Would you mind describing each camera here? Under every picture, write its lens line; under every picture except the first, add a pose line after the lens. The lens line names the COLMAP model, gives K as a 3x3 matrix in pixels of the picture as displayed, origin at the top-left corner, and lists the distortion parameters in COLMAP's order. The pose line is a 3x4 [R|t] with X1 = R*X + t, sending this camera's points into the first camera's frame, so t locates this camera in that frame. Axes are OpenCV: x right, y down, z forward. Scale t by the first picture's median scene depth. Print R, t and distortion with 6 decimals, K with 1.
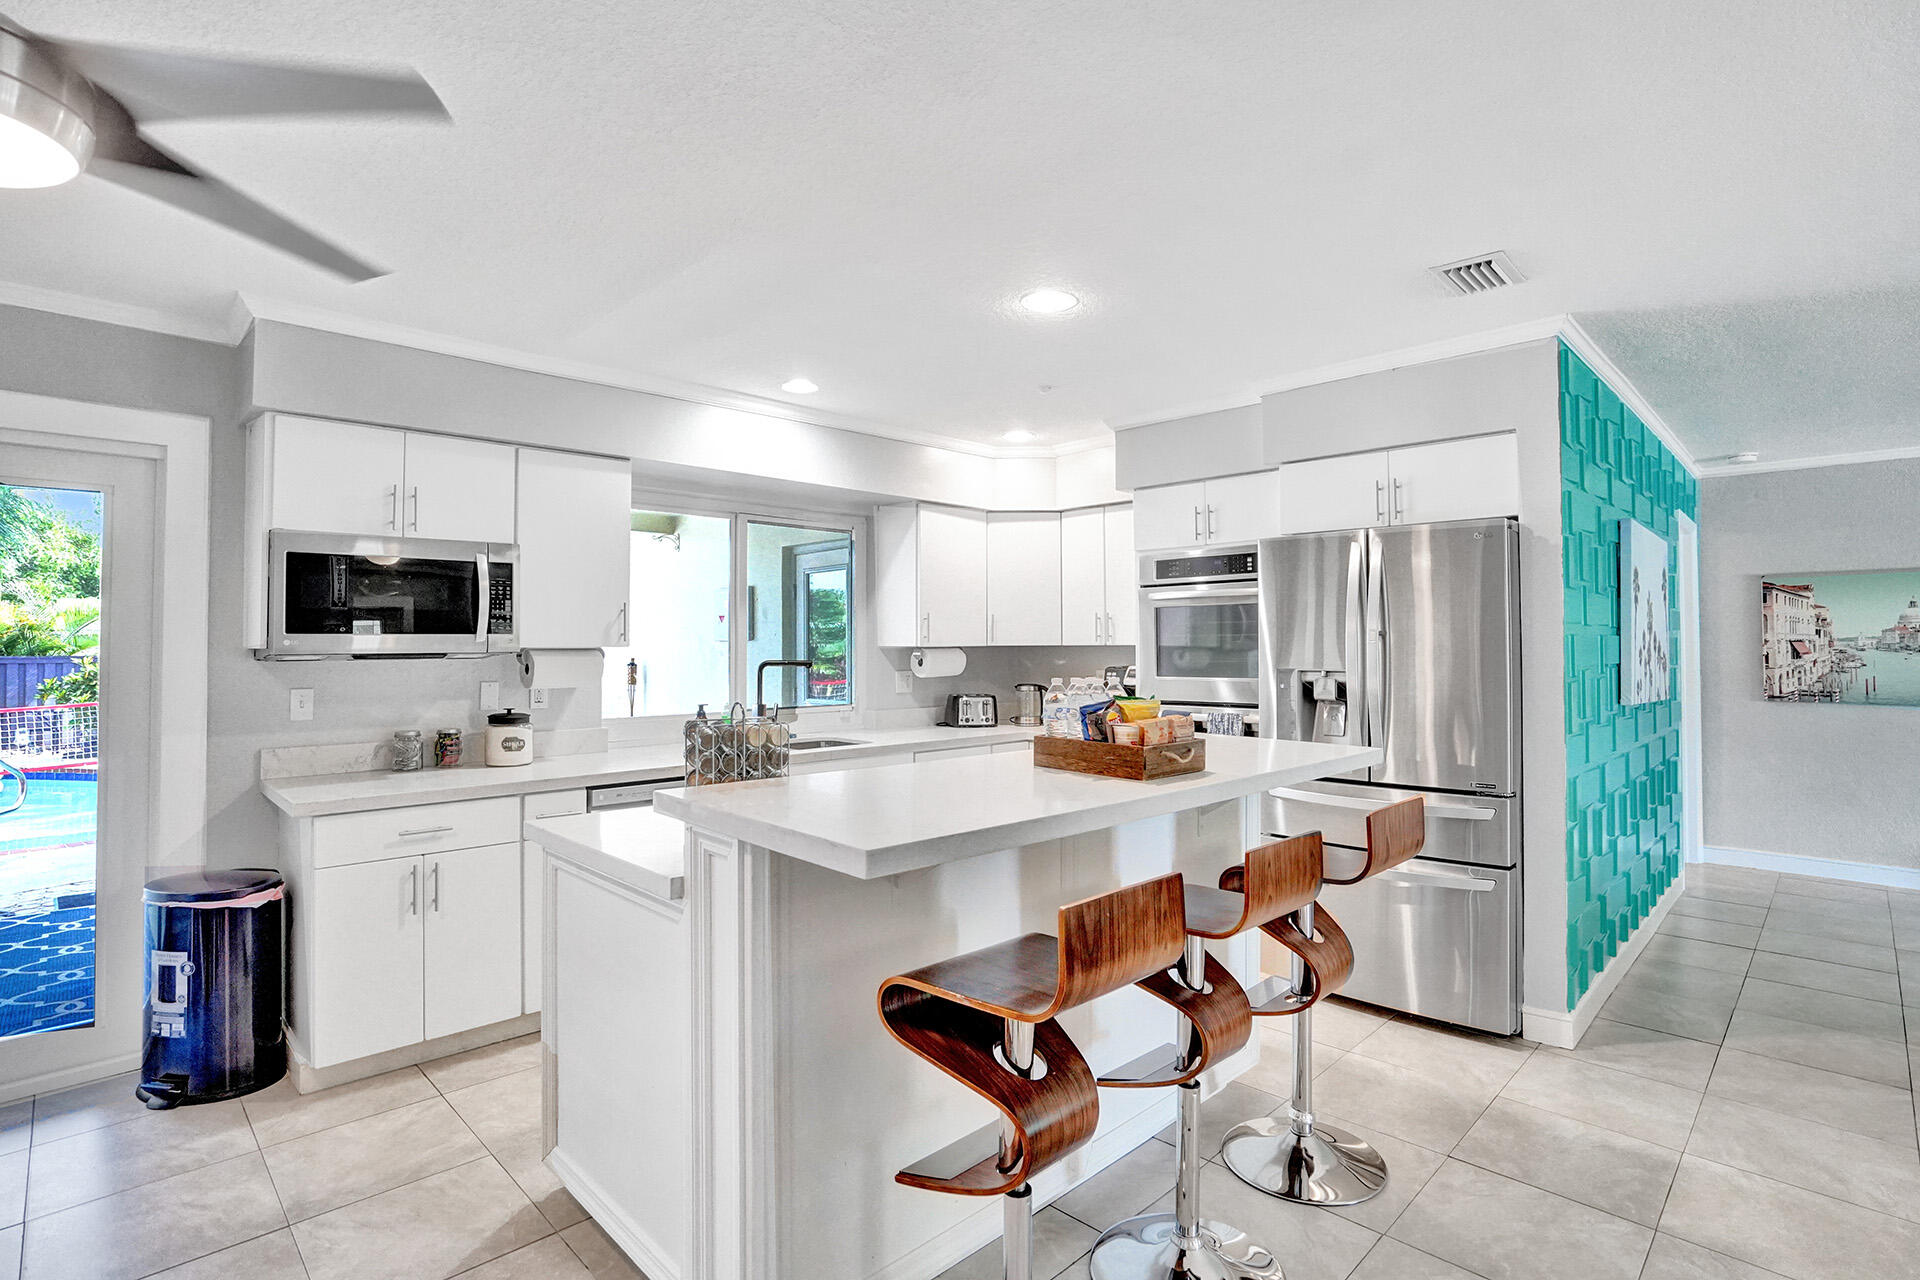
lens RADIAL K [[926.2, 0, 955.1], [0, 926.2, 624.3], [0, 0, 1]] dist [-0.035711, 0.009346]
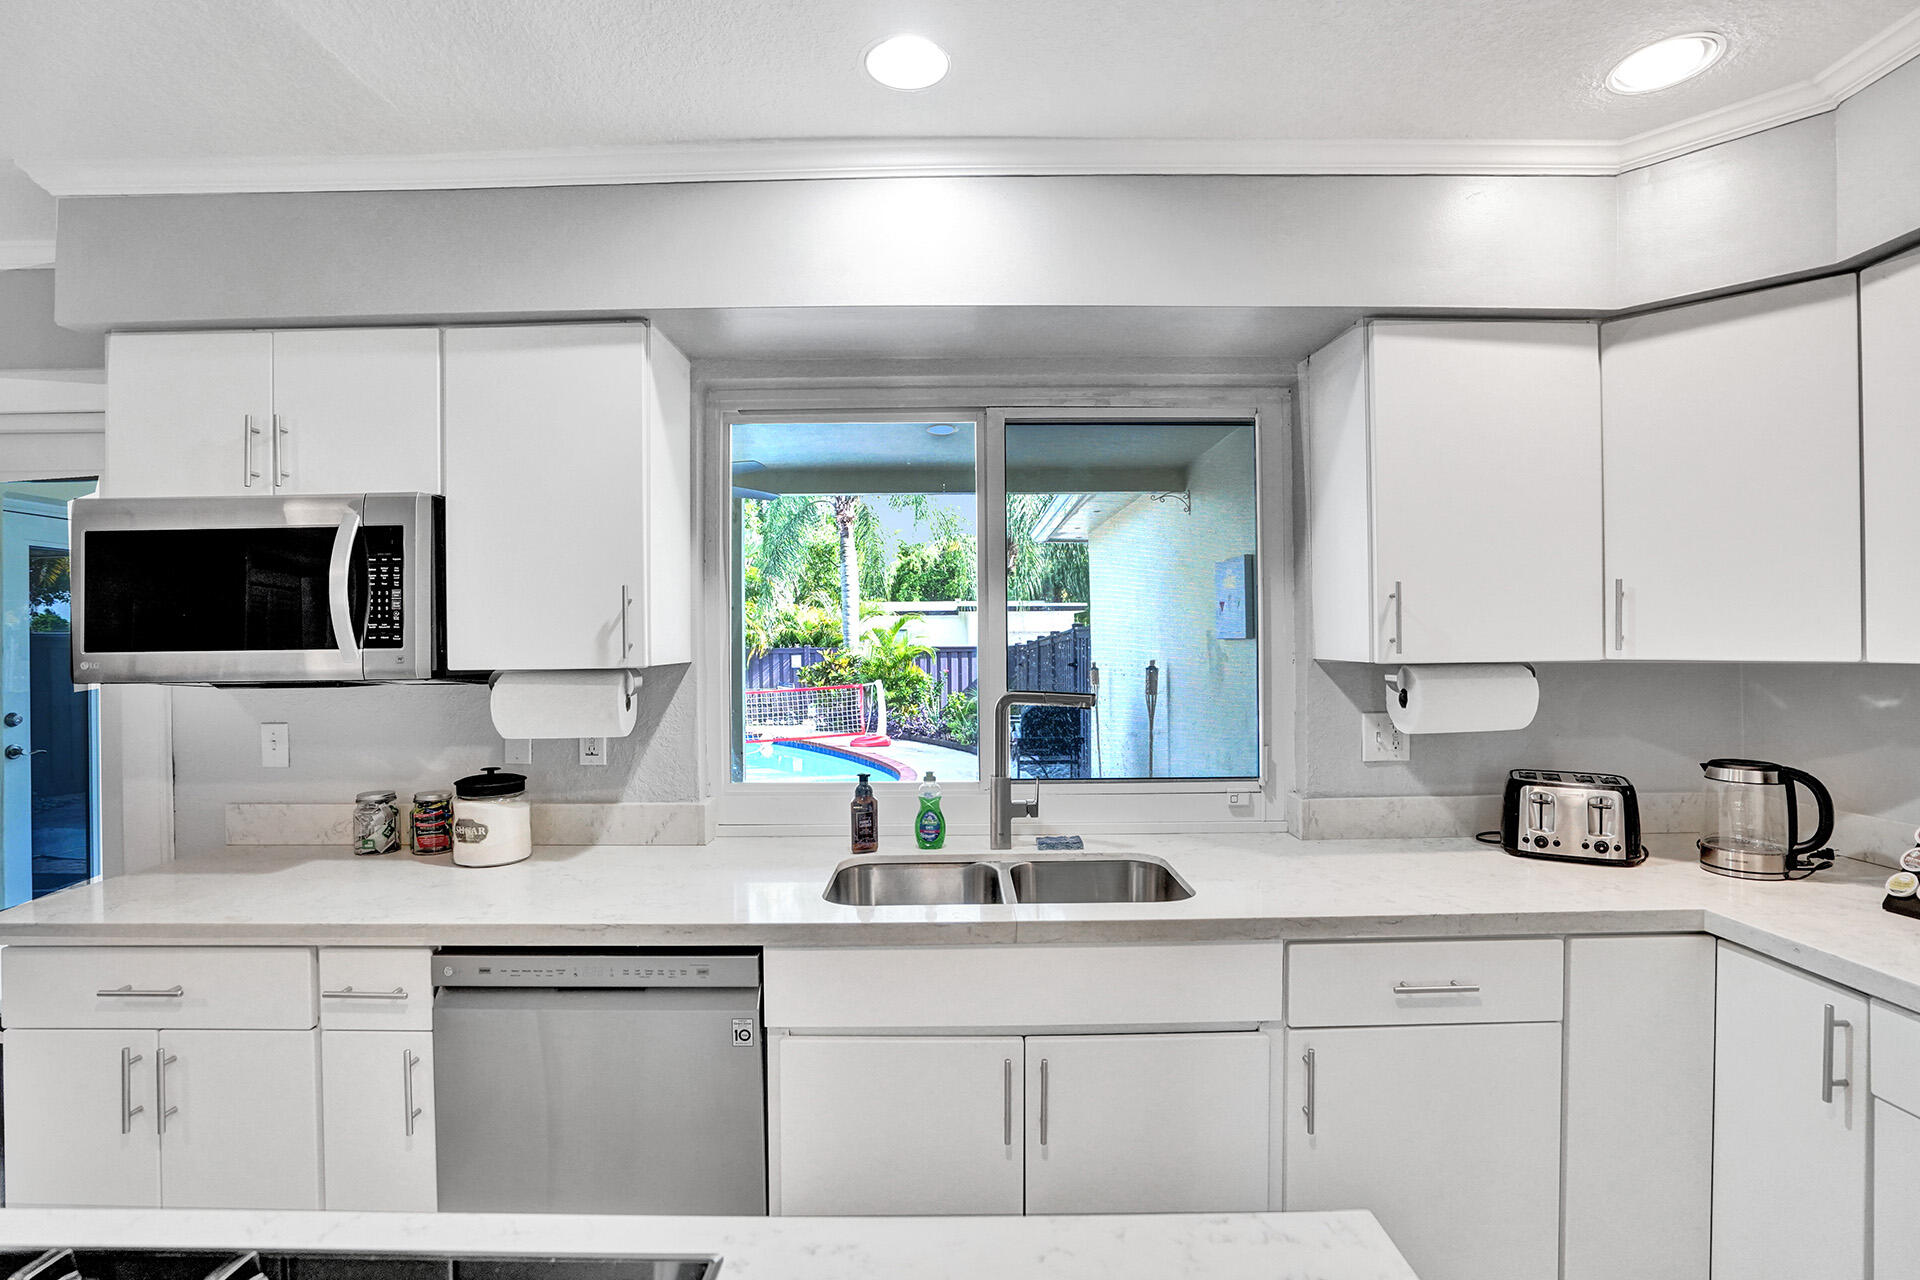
lens RADIAL K [[926.2, 0, 969.1], [0, 926.2, 643.8], [0, 0, 1]] dist [-0.035711, 0.009346]
pose [[0.719346, 0.002335, -0.694649, 0.134986], [0.021230, 0.999453, 0.025344, 0.000675], [0.694328, -0.032978, 0.718903, 0.653759]]
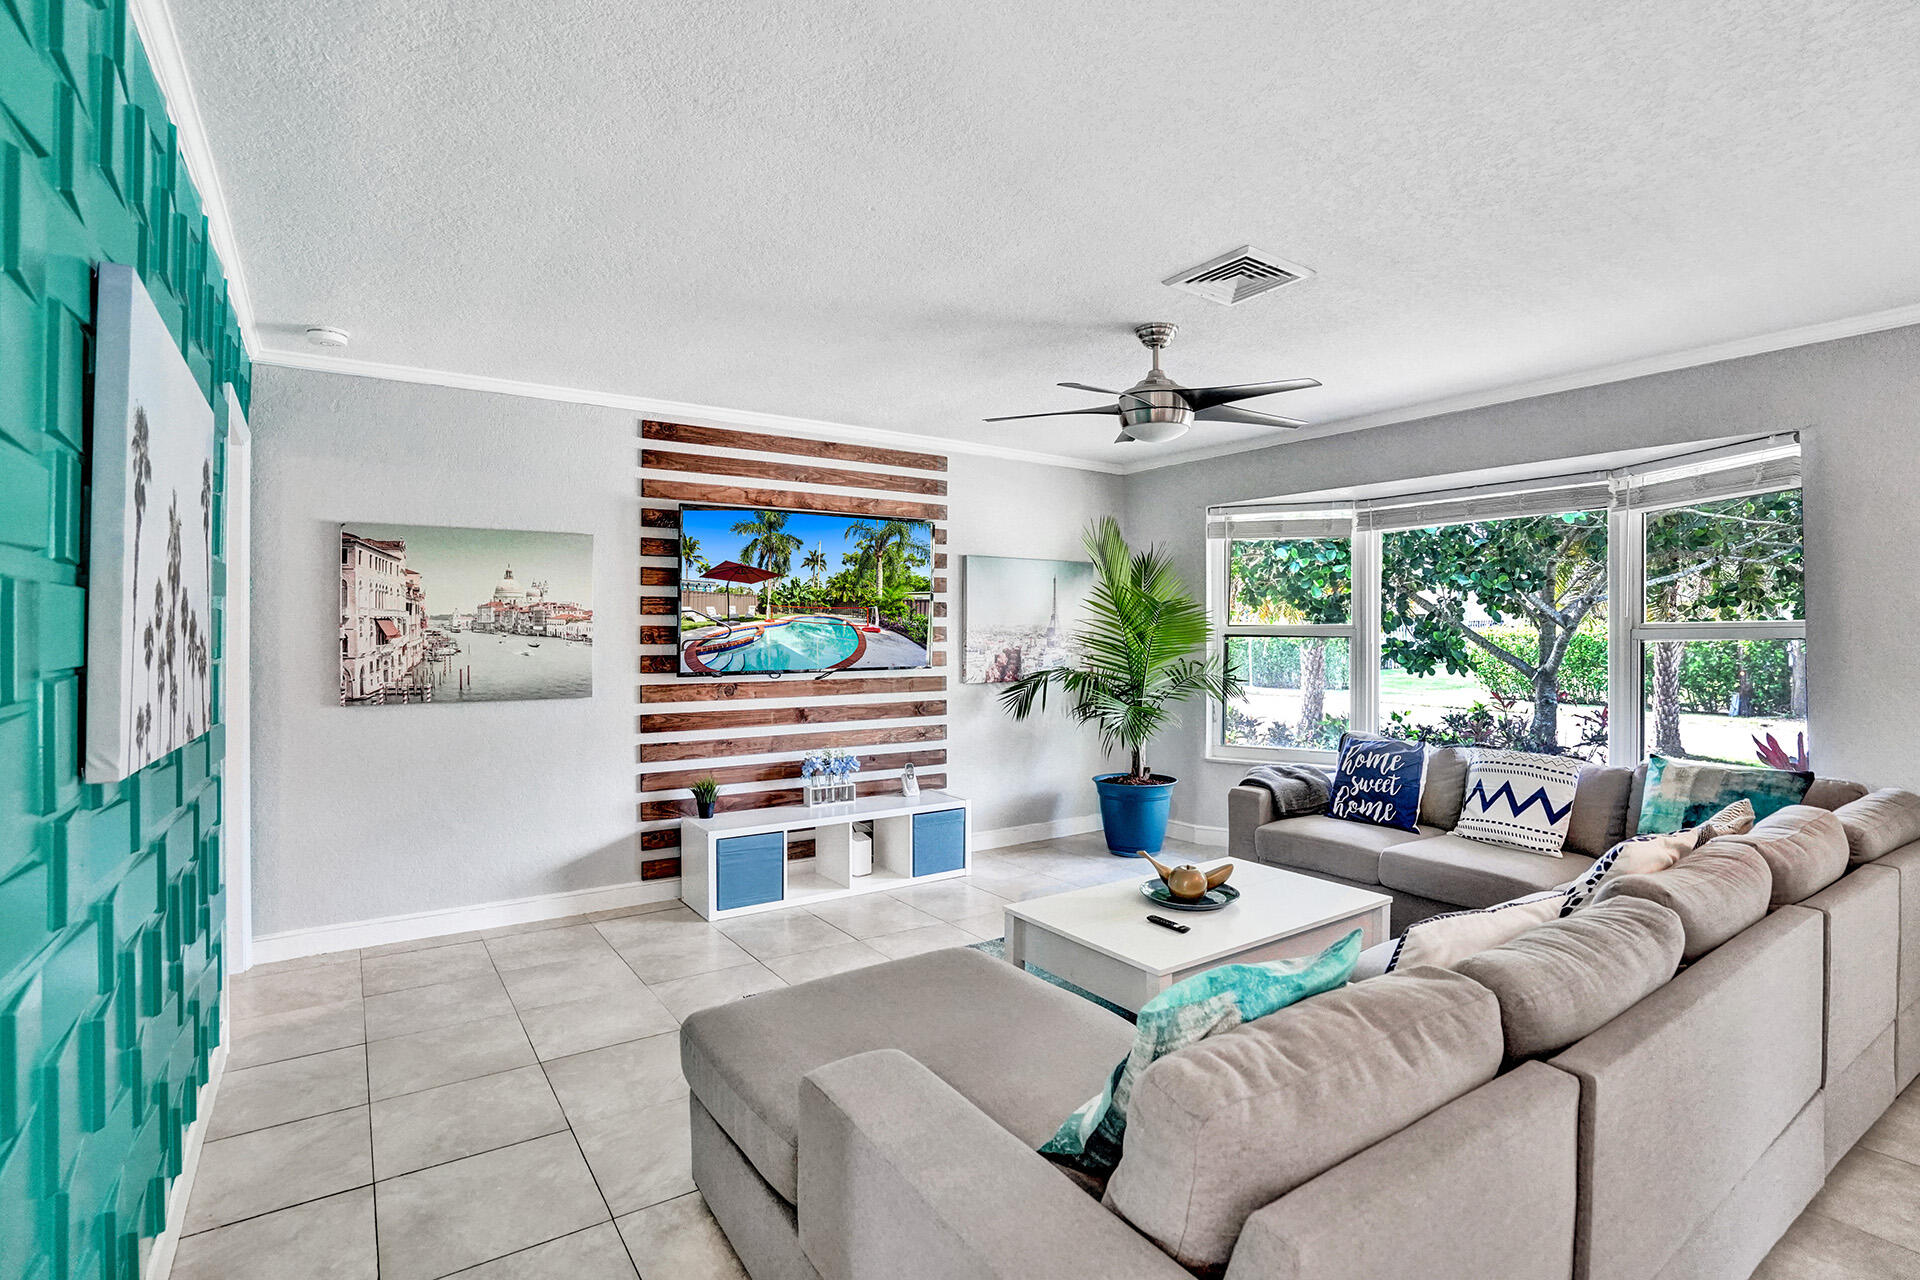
lens RADIAL K [[926.2, 0, 934.2], [0, 926.2, 623.7], [0, 0, 1]] dist [-0.035711, 0.009346]
pose [[0.214310, 0.007278, 0.976739, 0.404903], [-0.021790, 0.999759, -0.002669, 0.018362], [-0.976523, -0.020711, 0.214417, 0.533791]]
